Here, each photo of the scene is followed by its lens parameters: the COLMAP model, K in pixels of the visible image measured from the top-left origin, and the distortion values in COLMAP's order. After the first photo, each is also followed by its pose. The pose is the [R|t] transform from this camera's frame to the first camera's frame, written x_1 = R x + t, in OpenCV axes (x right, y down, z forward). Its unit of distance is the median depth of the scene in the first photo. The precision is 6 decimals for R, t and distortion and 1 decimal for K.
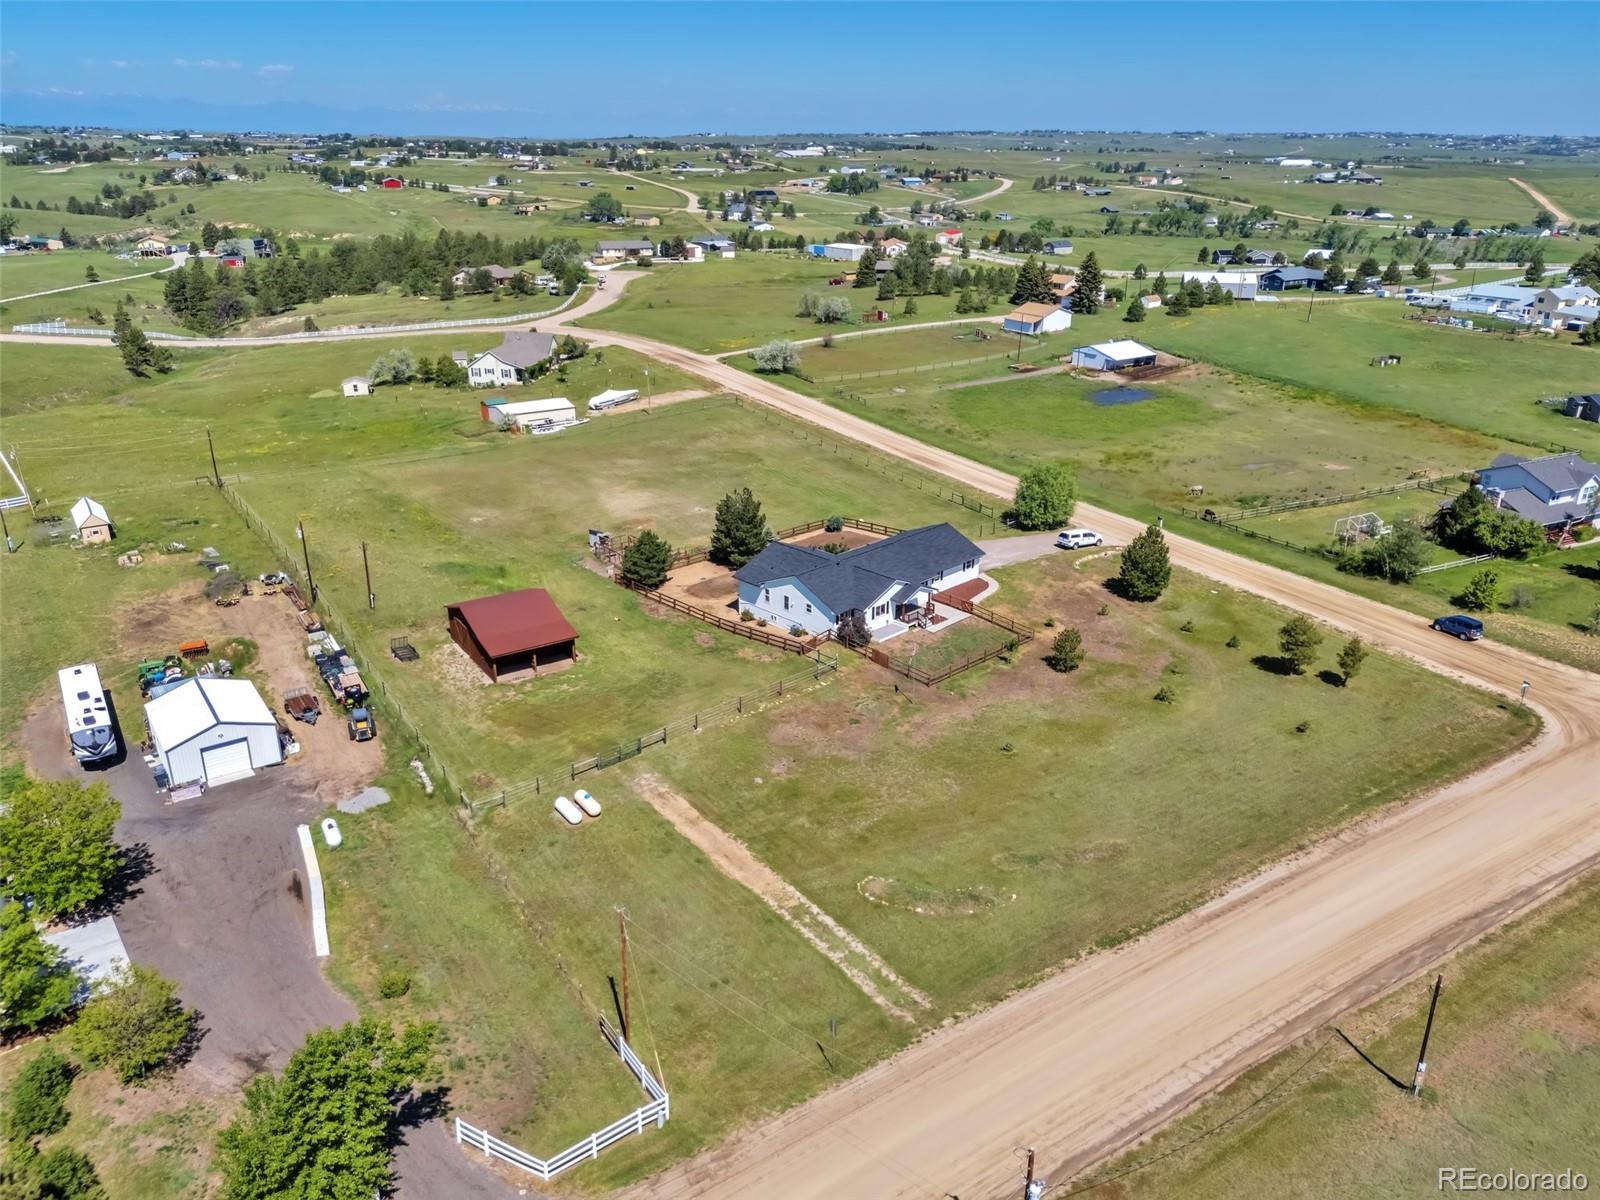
lens RADIAL K [[1171.8, 0, 800.0], [0, 1171.8, 600.0], [0, 0, 1]] dist [0.077171, -0.079043]
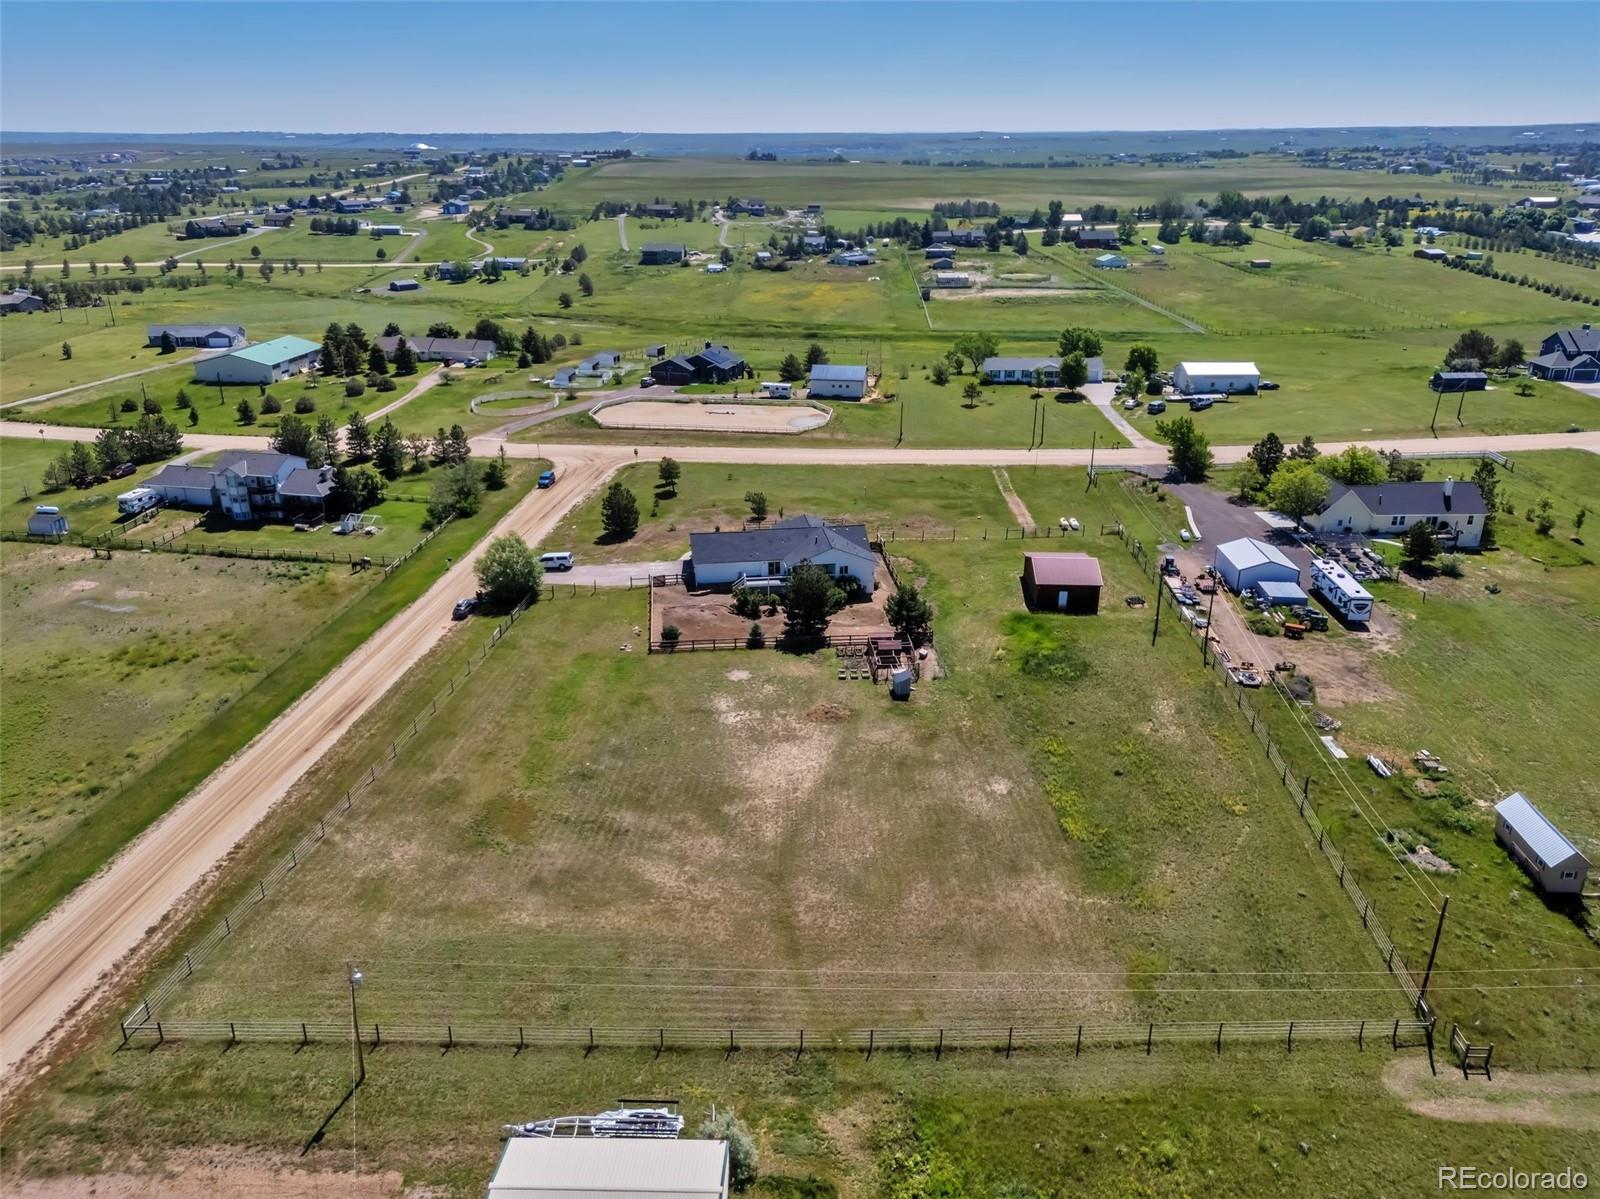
lens RADIAL K [[1171.8, 0, 800.0], [0, 1171.8, 599.5], [0, 0, 1]] dist [0.077171, -0.079043]
pose [[-0.805408, -0.223553, 0.548947, -0.469109], [0.217790, 0.749742, 0.624863, -0.541847], [-0.551259, 0.622825, -0.555161, 1.200204]]
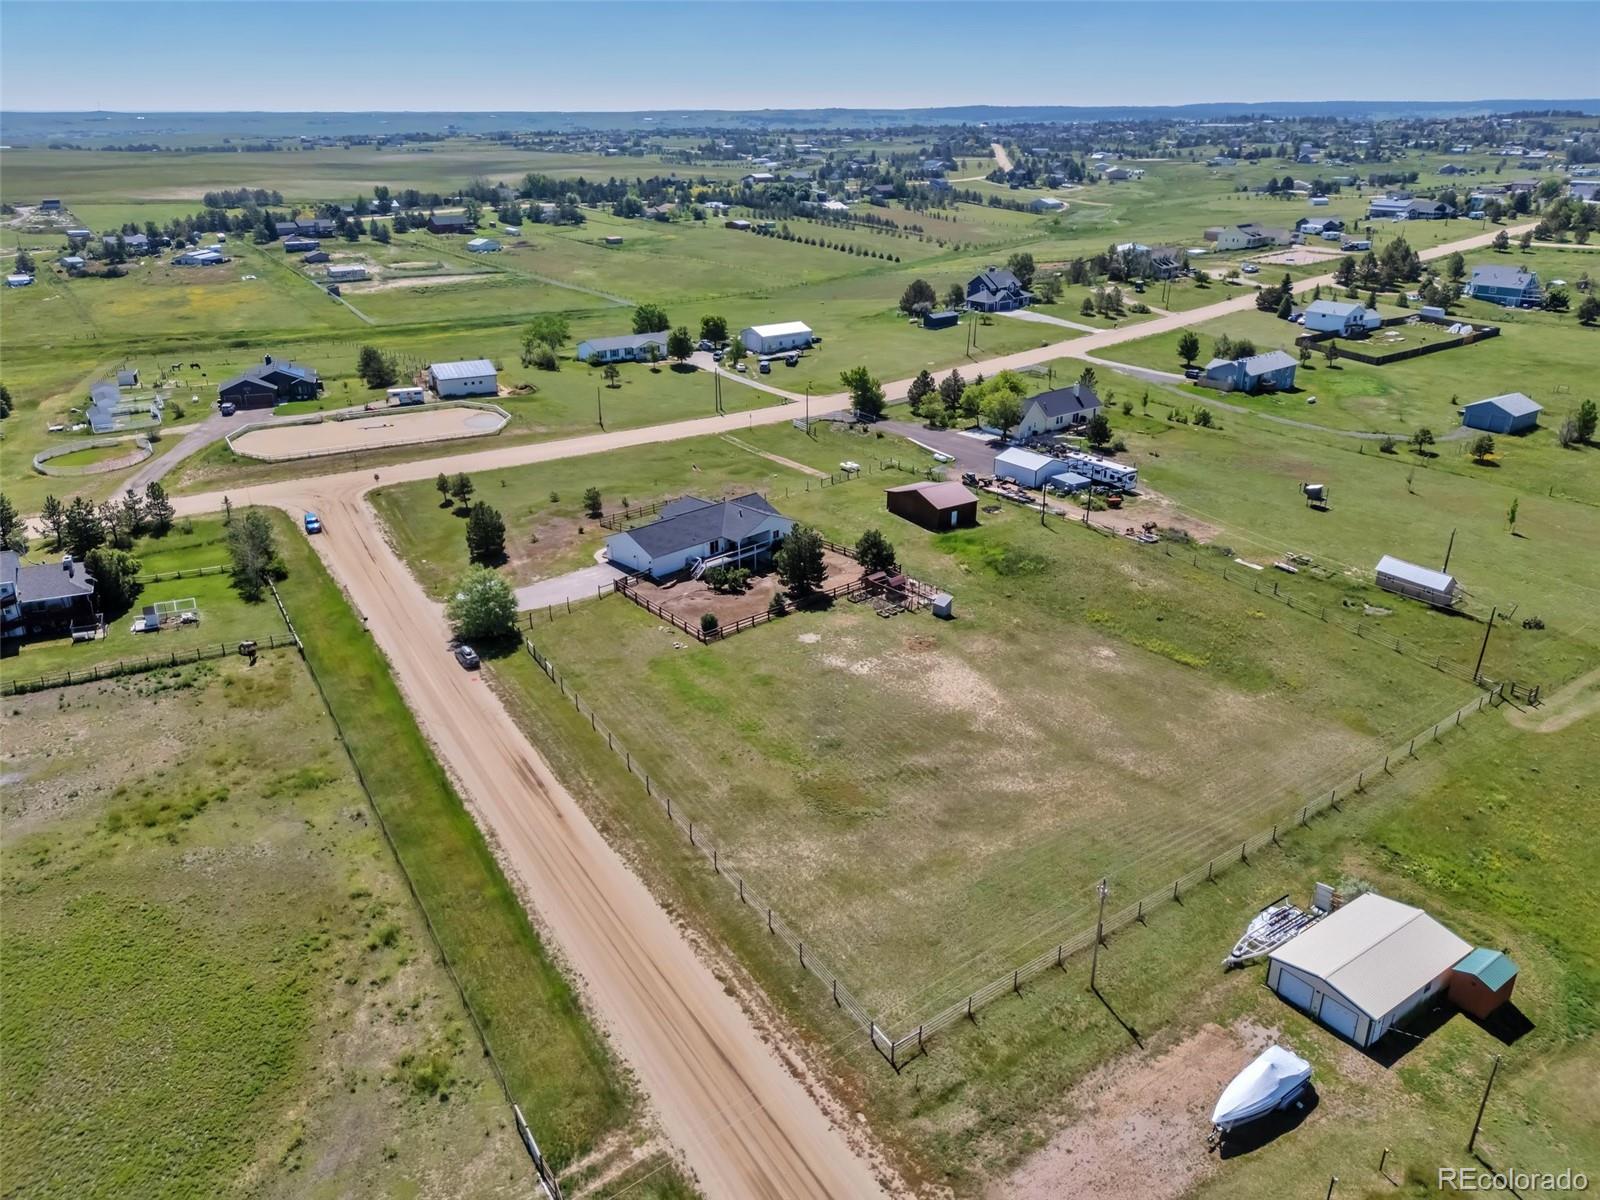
lens RADIAL K [[1171.8, 0, 800.0], [0, 1171.8, 600.0], [0, 0, 1]] dist [0.077171, -0.079043]
pose [[-0.999889, 0.002239, -0.014763, -0.025145], [-0.008727, 0.714657, 0.699421, -0.619674], [0.012117, 0.699471, -0.714558, 1.384066]]
